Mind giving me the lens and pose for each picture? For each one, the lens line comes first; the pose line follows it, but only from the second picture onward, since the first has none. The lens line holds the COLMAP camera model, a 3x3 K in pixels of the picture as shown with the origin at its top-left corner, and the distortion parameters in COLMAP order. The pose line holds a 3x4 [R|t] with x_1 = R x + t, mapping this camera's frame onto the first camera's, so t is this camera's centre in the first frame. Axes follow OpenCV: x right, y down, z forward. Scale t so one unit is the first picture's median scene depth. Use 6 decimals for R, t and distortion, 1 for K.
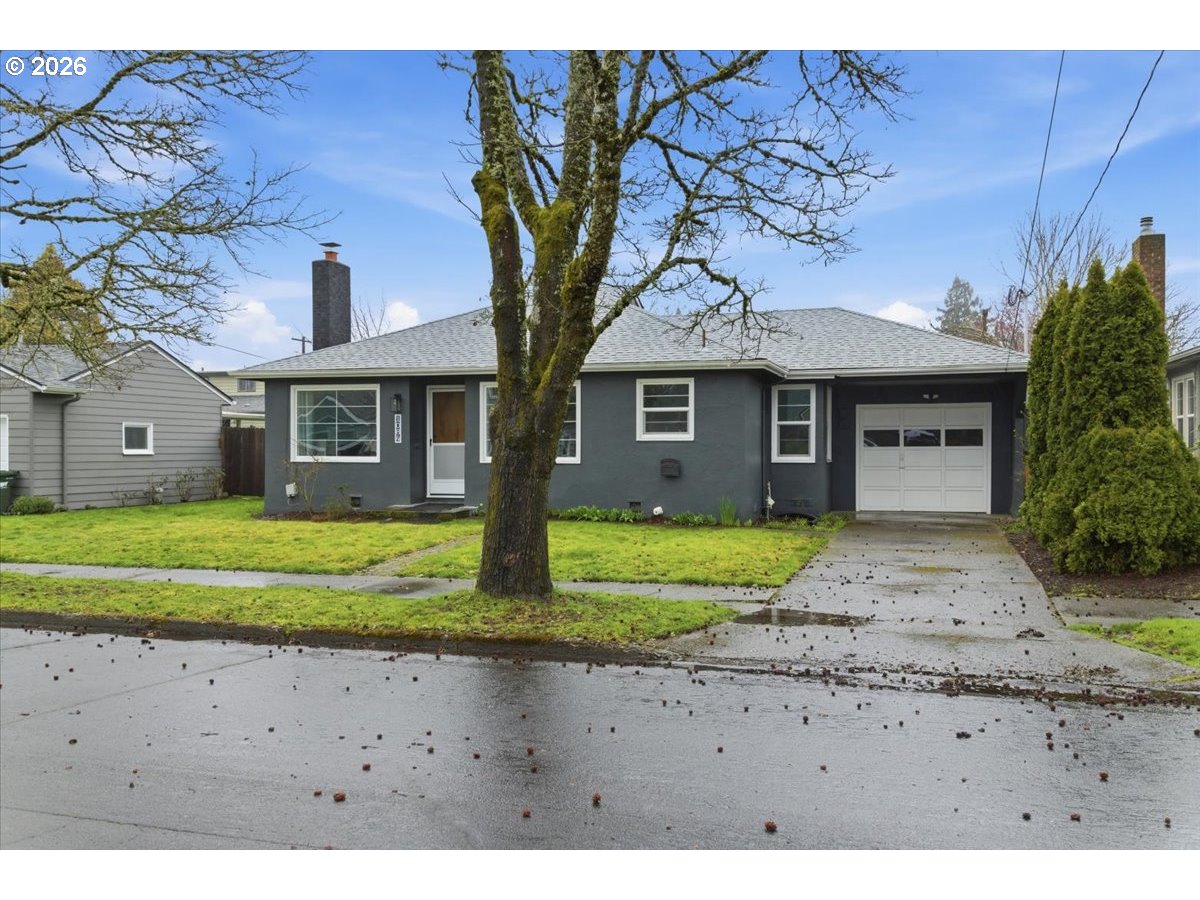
lens RADIAL K [[1064.4, 0, 600.0], [0, 1064.4, 450.0], [0, 0, 1]] dist [0.022051, 0.012858]
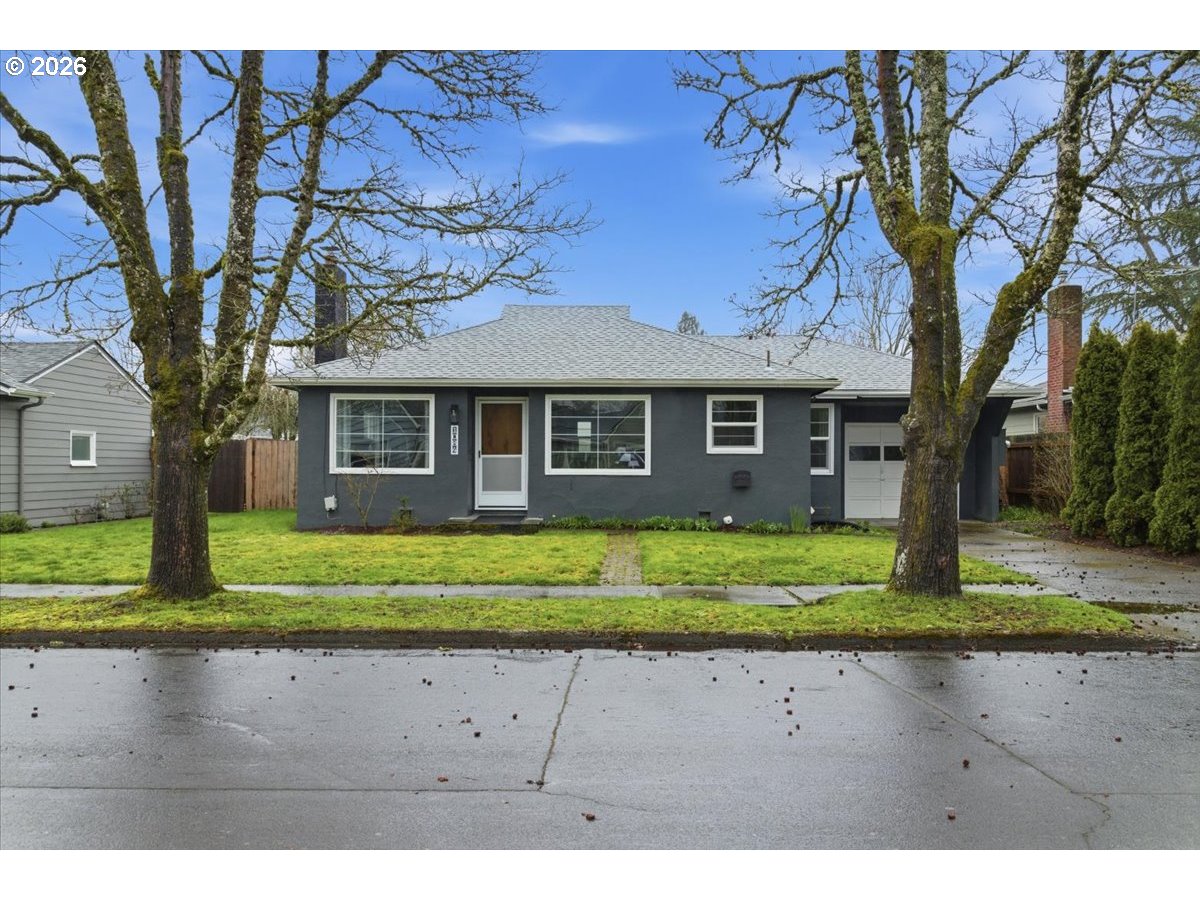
lens RADIAL K [[1020.4, 0, 600.0], [0, 1020.4, 450.0], [0, 0, 1]] dist [0.008016, 0.002984]
pose [[0.958918, 0.007711, 0.283577, -0.328339], [-0.003101, 0.999856, -0.016704, 0.004597], [-0.283665, 0.015138, 0.958804, 0.057129]]
